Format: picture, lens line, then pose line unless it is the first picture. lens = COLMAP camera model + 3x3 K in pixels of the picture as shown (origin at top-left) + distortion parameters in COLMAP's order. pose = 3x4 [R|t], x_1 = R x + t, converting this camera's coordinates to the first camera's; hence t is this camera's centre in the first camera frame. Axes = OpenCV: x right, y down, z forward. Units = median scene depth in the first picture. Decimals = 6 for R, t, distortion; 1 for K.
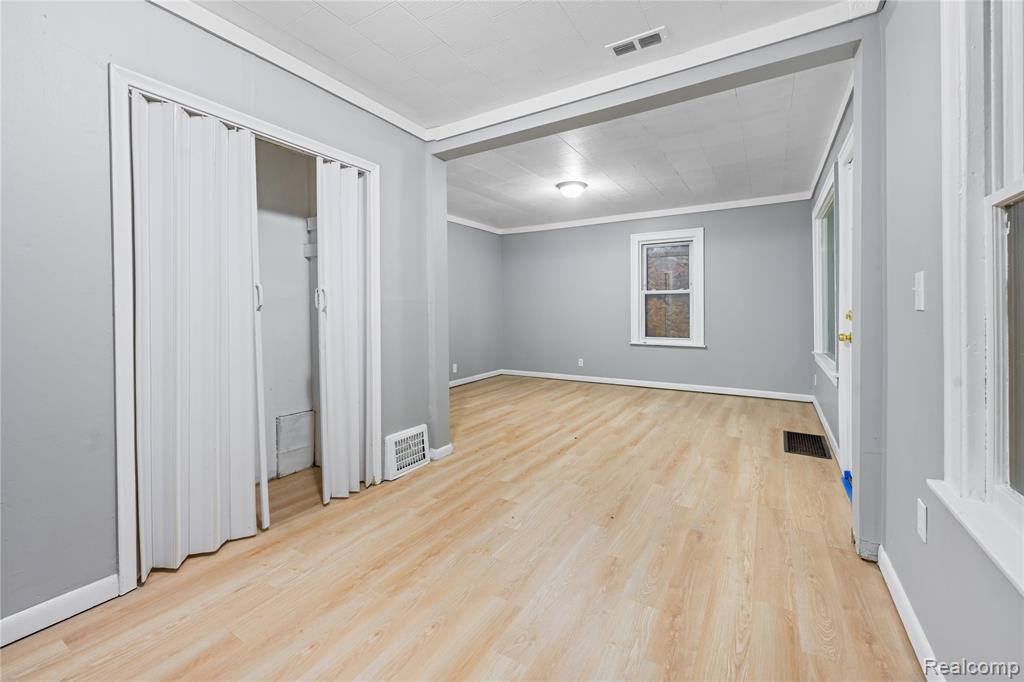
lens RADIAL K [[418.5, 0, 507.0], [0, 418.5, 312.4], [0, 0, 1]] dist [-0.008930, 0.000491]
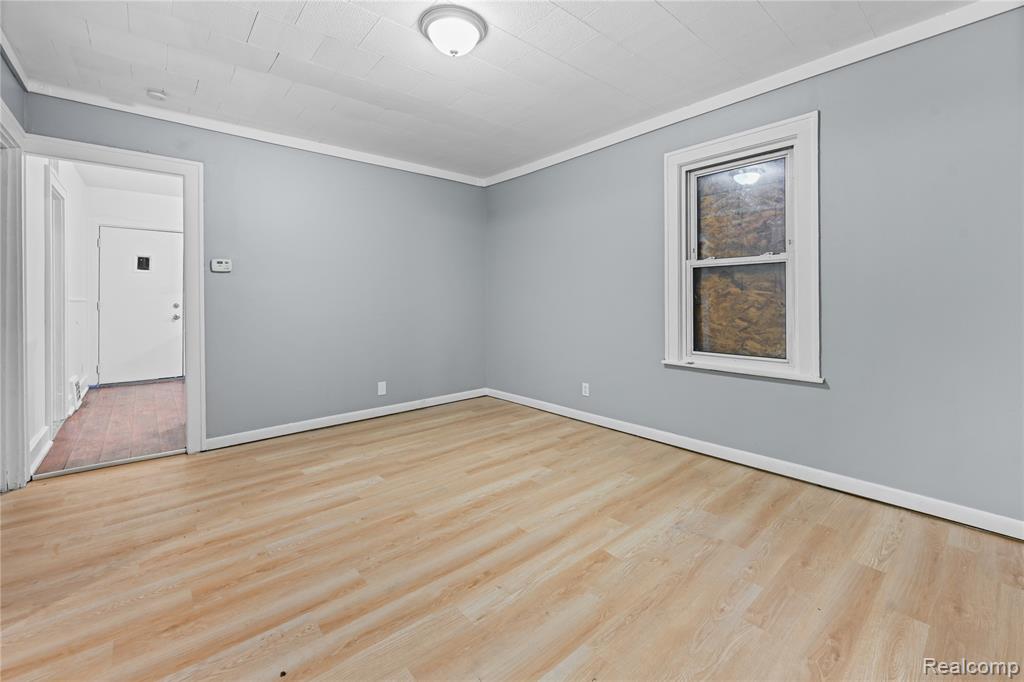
lens RADIAL K [[418.5, 0, 508.9], [0, 418.5, 301.5], [0, 0, 1]] dist [-0.008930, 0.000491]
pose [[0.953110, -0.001335, -0.302621, 0.272623], [0.001195, 0.999999, -0.000649, -0.002069], [0.302622, 0.000257, 0.953111, 0.450657]]
